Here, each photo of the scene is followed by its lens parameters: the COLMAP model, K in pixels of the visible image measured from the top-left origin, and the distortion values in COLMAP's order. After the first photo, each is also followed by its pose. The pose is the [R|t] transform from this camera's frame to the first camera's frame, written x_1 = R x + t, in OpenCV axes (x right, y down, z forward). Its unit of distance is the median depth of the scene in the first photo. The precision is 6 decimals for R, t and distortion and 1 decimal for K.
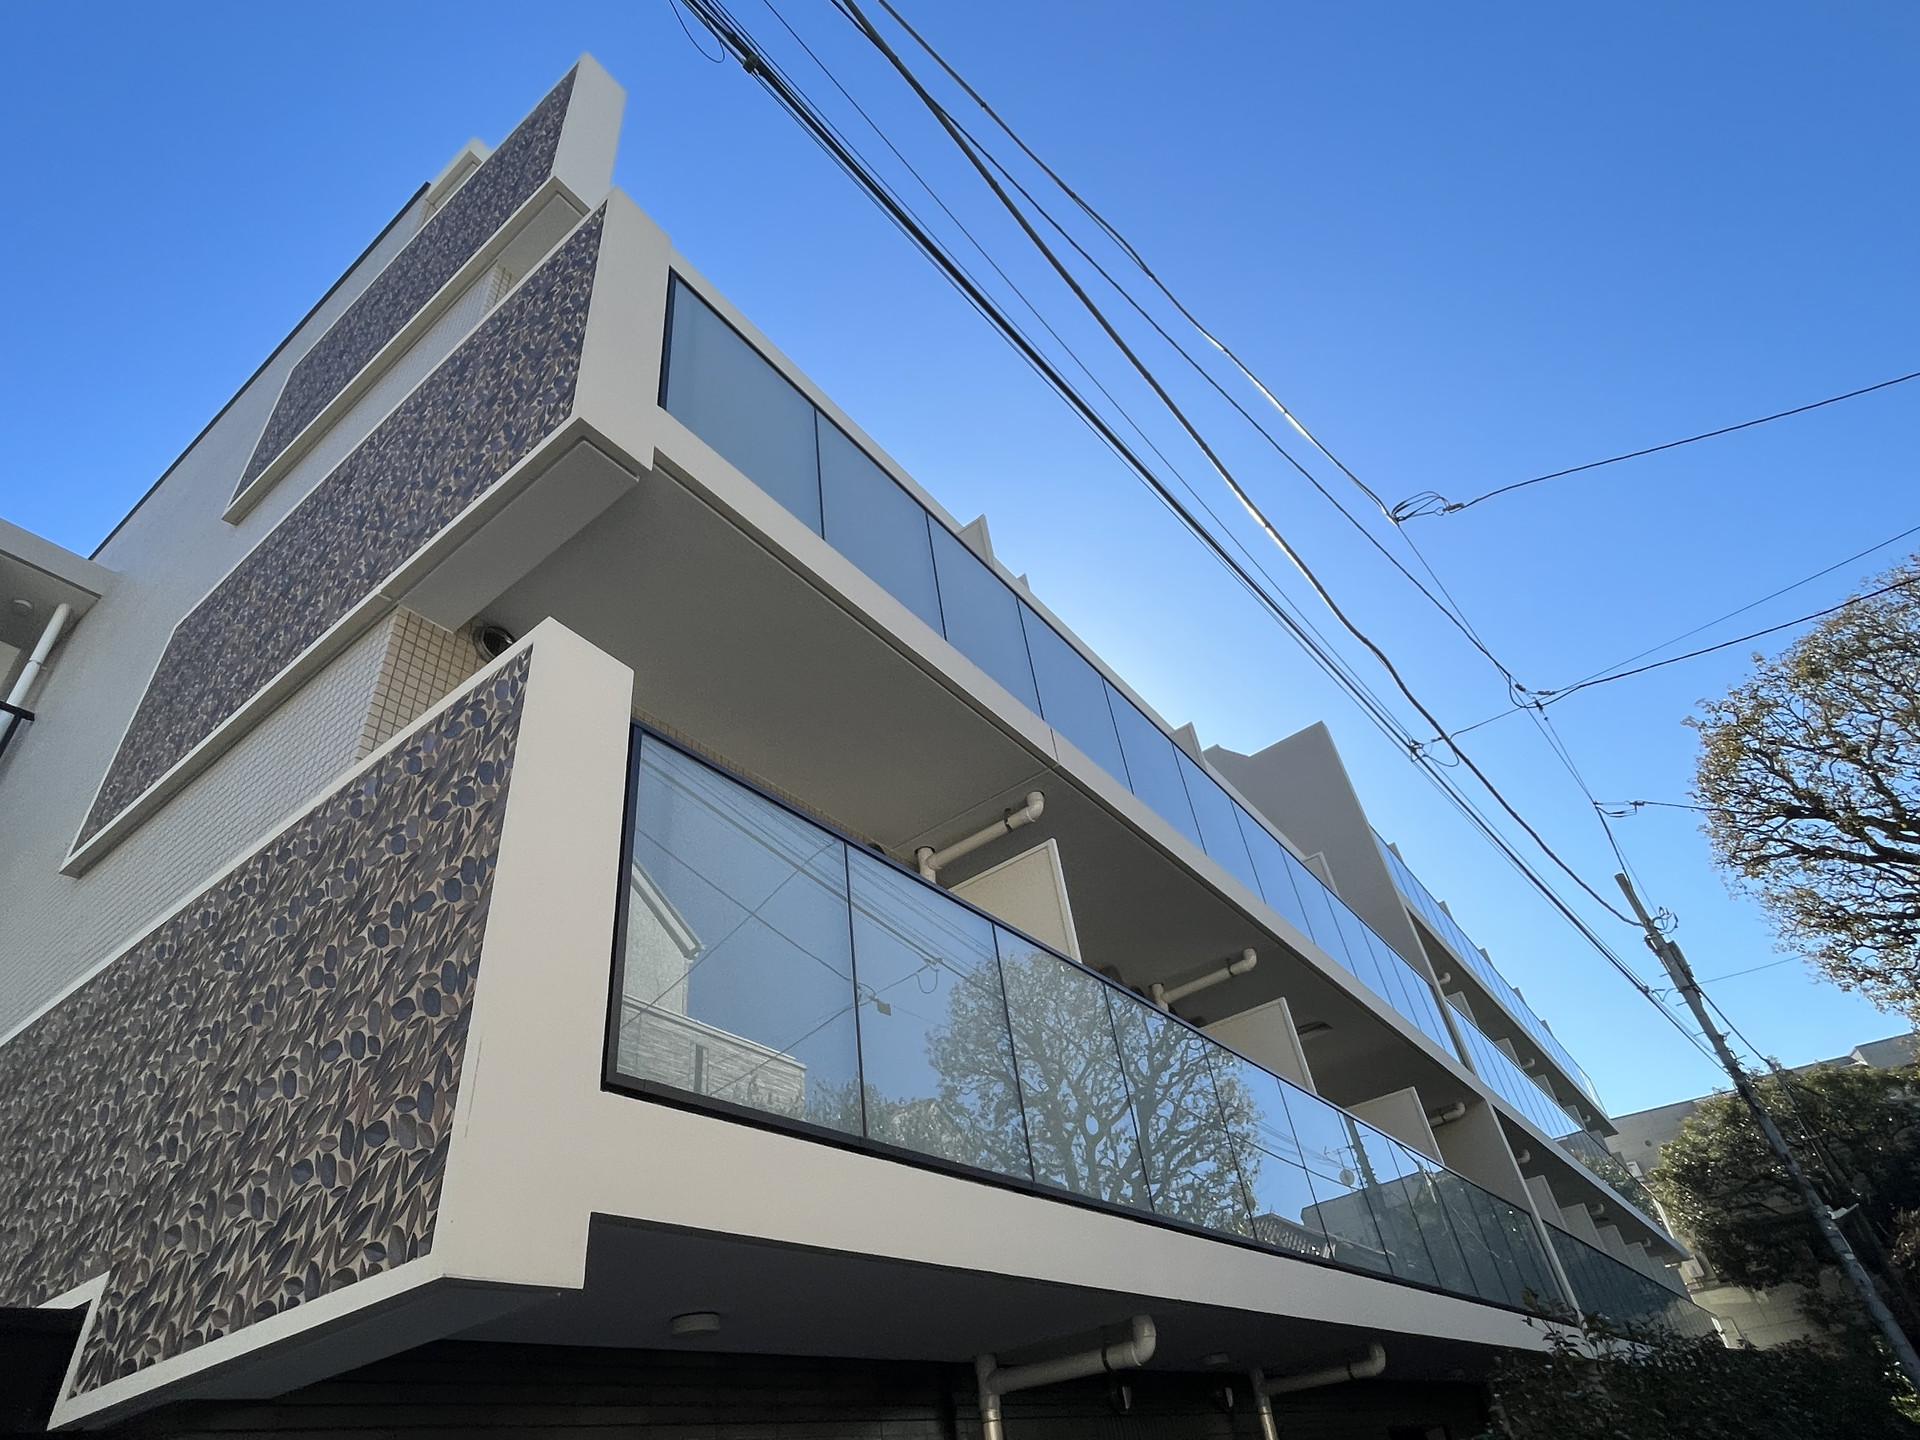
lens RADIAL K [[1056.6, 0, 958.9], [0, 1056.6, 717.7], [0, 0, 1]] dist [-0.003155, -0.001222]
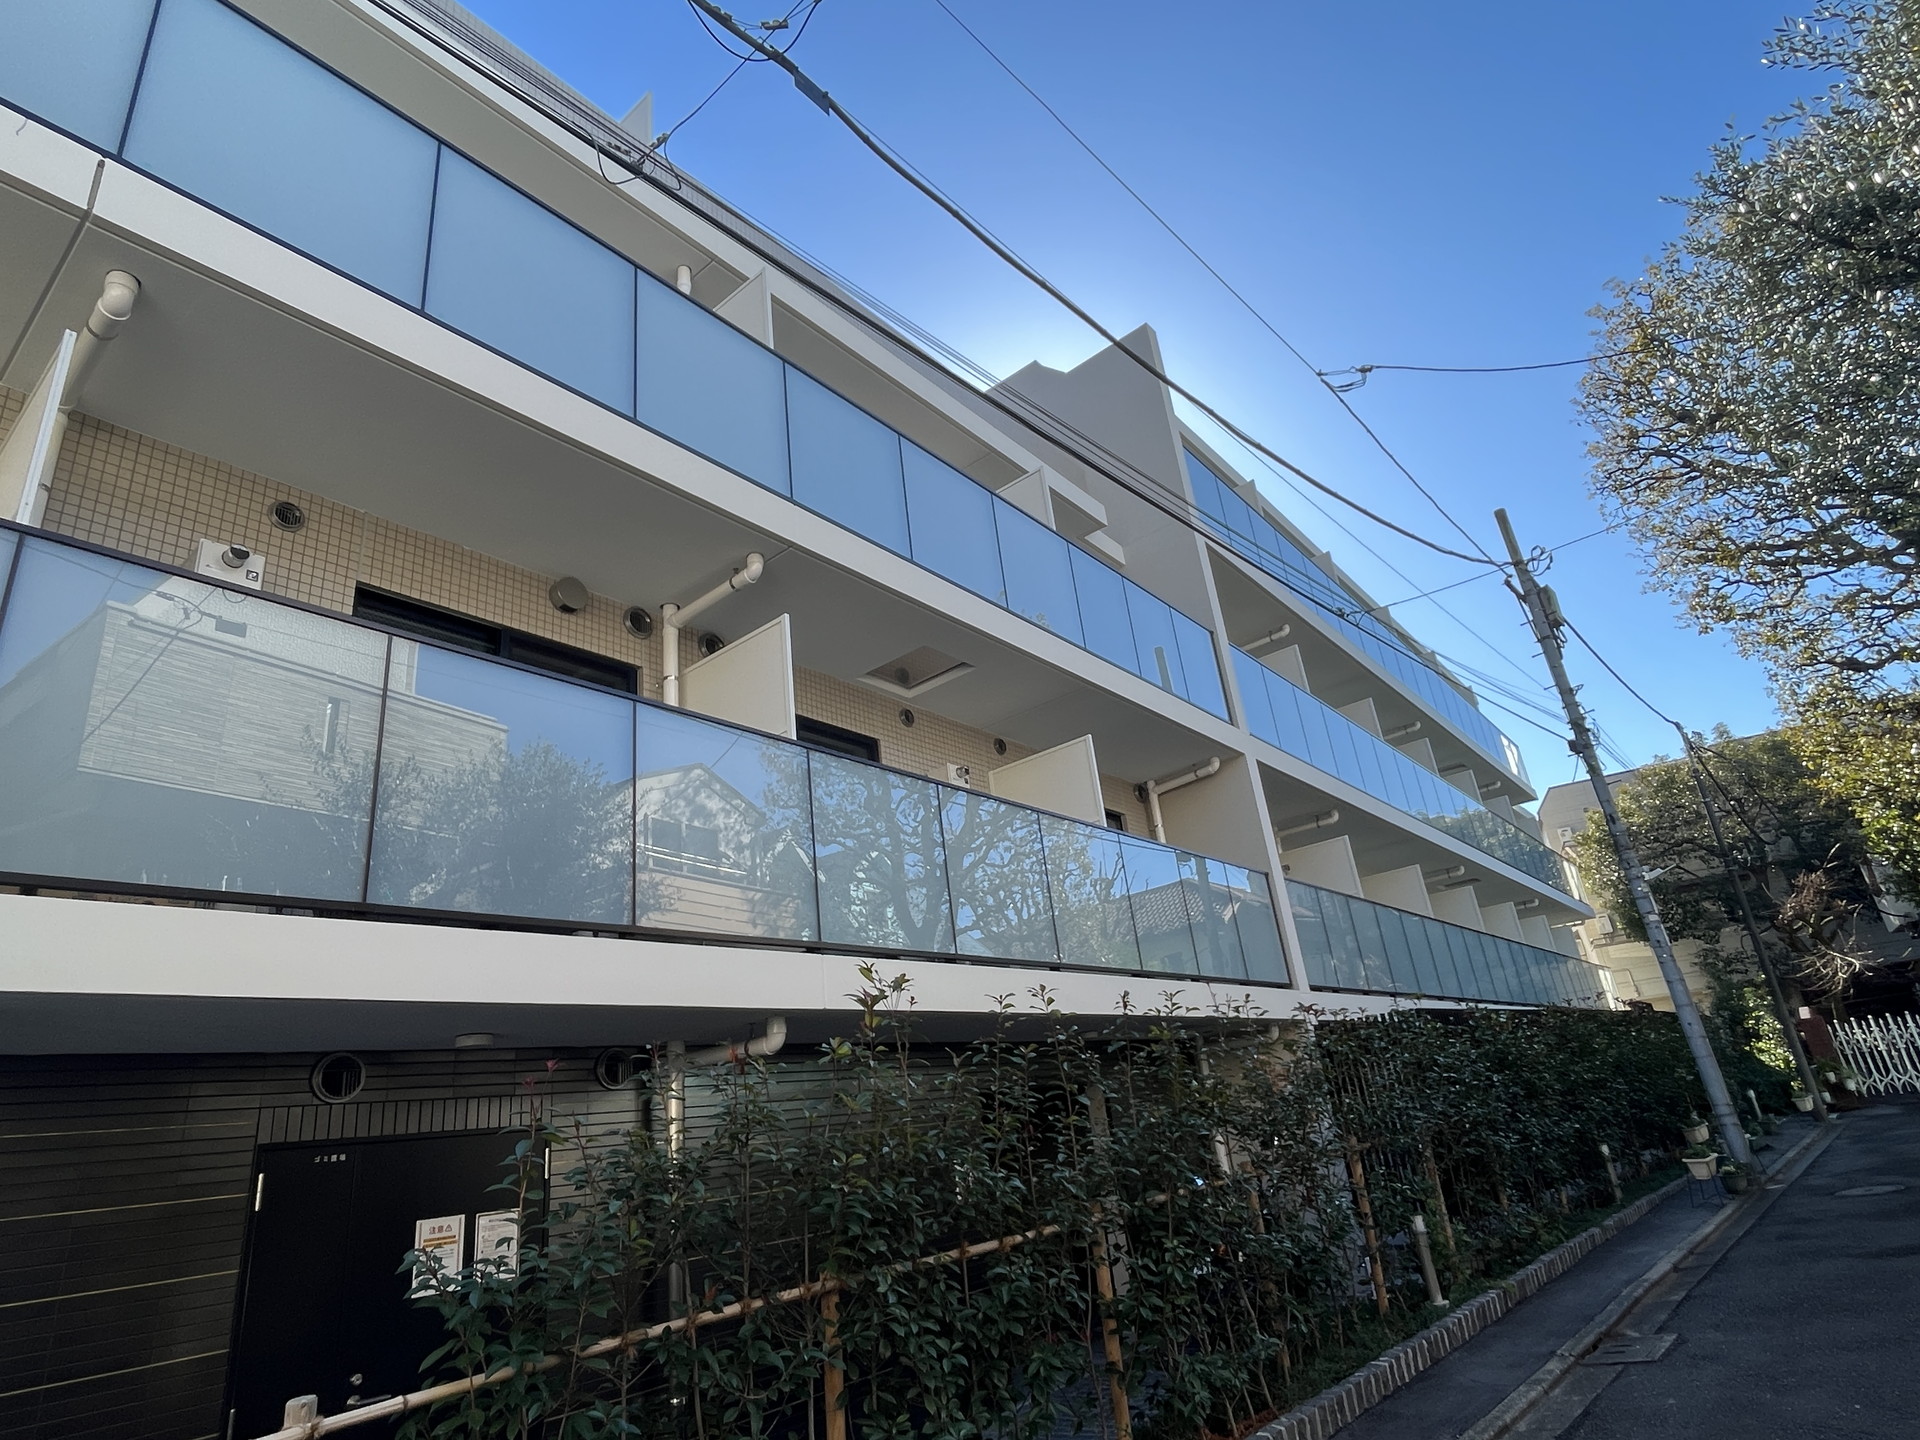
lens RADIAL K [[1056.6, 0, 963.2], [0, 1056.6, 716.7], [0, 0, 1]] dist [-0.003155, -0.001222]
pose [[0.999137, -0.005957, -0.041114, 0.234553], [0.017455, 0.958263, 0.285354, 0.059491], [0.037698, -0.285826, 0.957540, 0.122610]]
